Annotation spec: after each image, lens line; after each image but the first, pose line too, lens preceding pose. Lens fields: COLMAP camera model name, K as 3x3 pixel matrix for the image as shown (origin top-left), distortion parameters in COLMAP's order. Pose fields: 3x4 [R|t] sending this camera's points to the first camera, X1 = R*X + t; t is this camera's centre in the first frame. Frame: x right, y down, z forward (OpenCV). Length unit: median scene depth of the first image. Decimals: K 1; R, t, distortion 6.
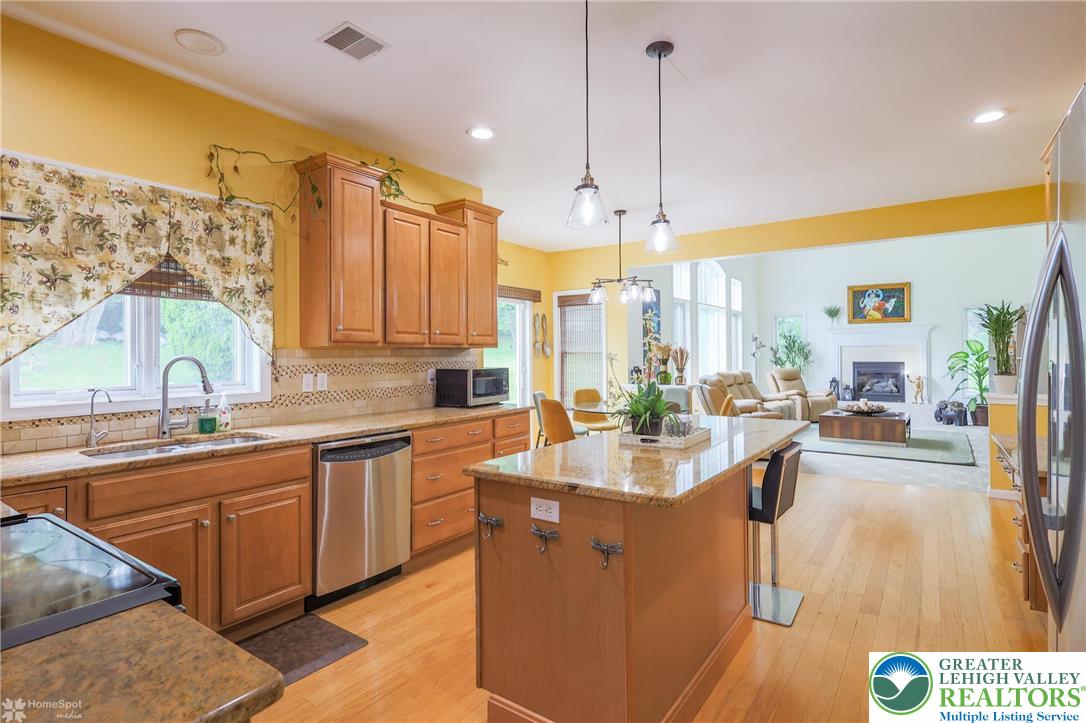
lens RADIAL K [[551.4, 0, 542.2], [0, 551.4, 355.6], [0, 0, 1]] dist [0.011986, 0.000055]
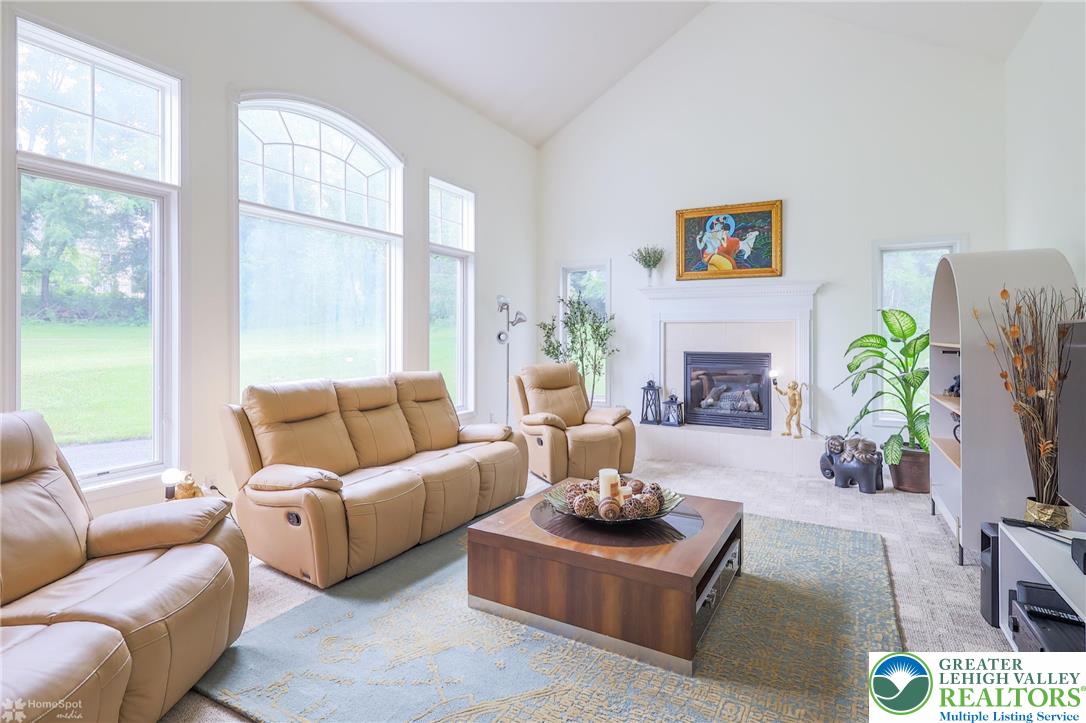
lens RADIAL K [[543.1, 0, 542.0], [0, 543.1, 332.3], [0, 0, 1]] dist [-0.001356, 0.000837]
pose [[0.994462, 0.009239, 0.104690, 1.006264], [-0.008672, 0.999945, -0.005869, -0.008298], [-0.104739, 0.004929, 0.994488, 1.343031]]
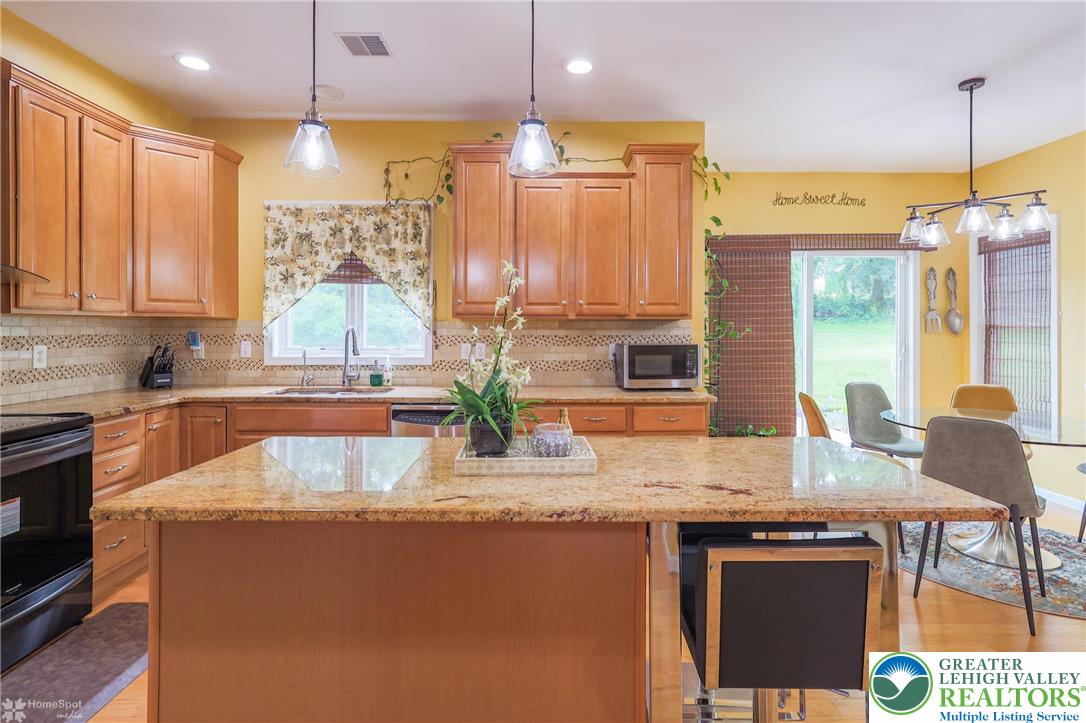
lens RADIAL K [[543.1, 0, 542.0], [0, 543.1, 332.3], [0, 0, 1]] dist [-0.001356, 0.000837]
pose [[0.581188, 0.015136, -0.813629, 0.468016], [-0.008270, 0.999885, 0.012693, -0.003741], [0.813727, -0.000648, 0.581246, 0.409311]]
